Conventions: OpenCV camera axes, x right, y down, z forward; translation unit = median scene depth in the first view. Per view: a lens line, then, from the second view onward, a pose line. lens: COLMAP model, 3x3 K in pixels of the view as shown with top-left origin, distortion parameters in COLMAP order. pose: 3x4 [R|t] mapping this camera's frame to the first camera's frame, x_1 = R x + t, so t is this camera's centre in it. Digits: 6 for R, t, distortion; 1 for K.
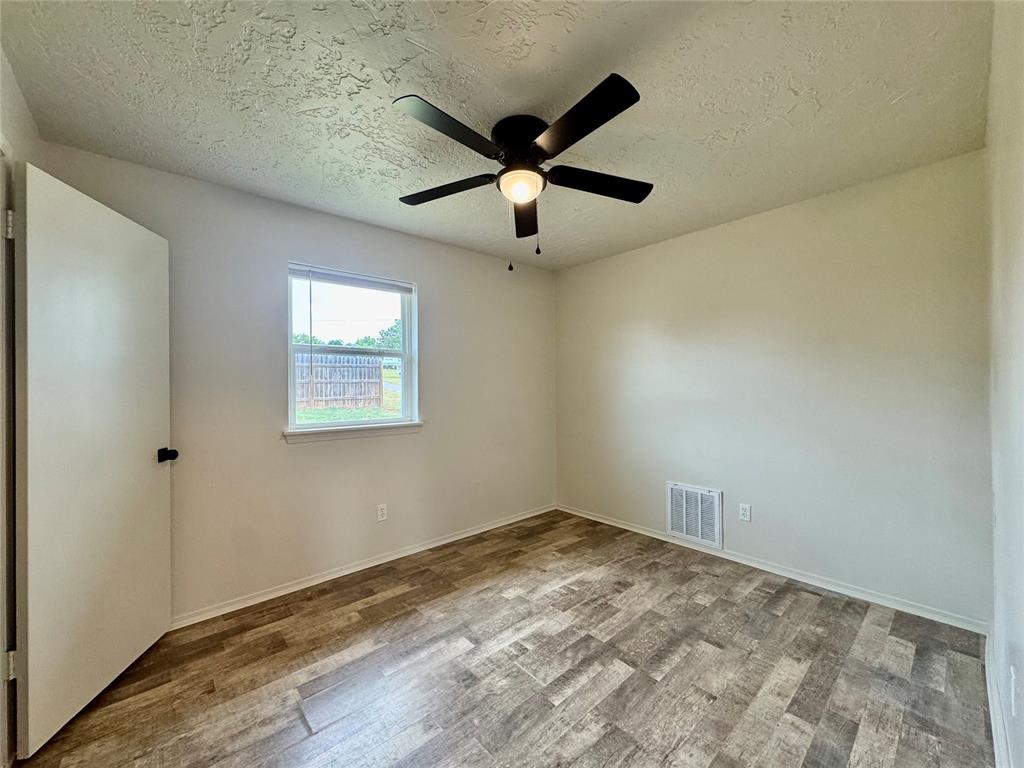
lens RADIAL K [[410.8, 0, 512.0], [0, 410.8, 384.0], [0, 0, 1]] dist [-0.001058, -0.000259]
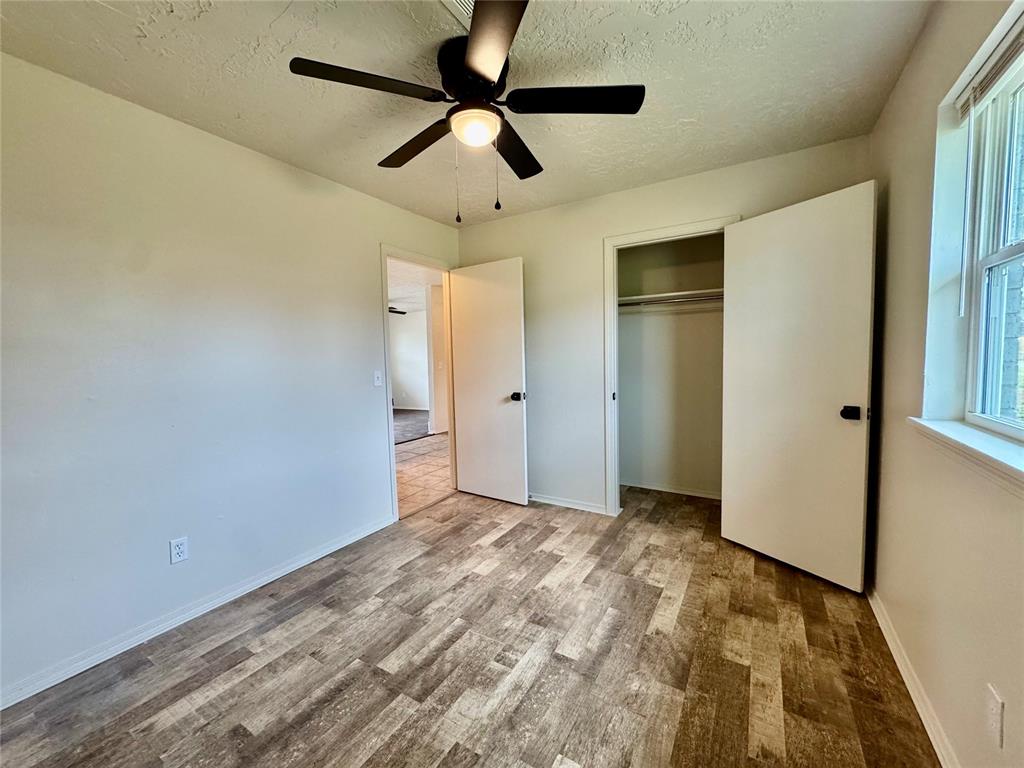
lens RADIAL K [[410.8, 0, 512.0], [0, 410.8, 384.0], [0, 0, 1]] dist [-0.001058, -0.000259]
pose [[-0.957607, 0.055497, -0.282681, 0.219193], [0.038860, 0.997185, 0.064128, 0.009254], [0.285444, 0.050425, -0.957068, 1.824162]]
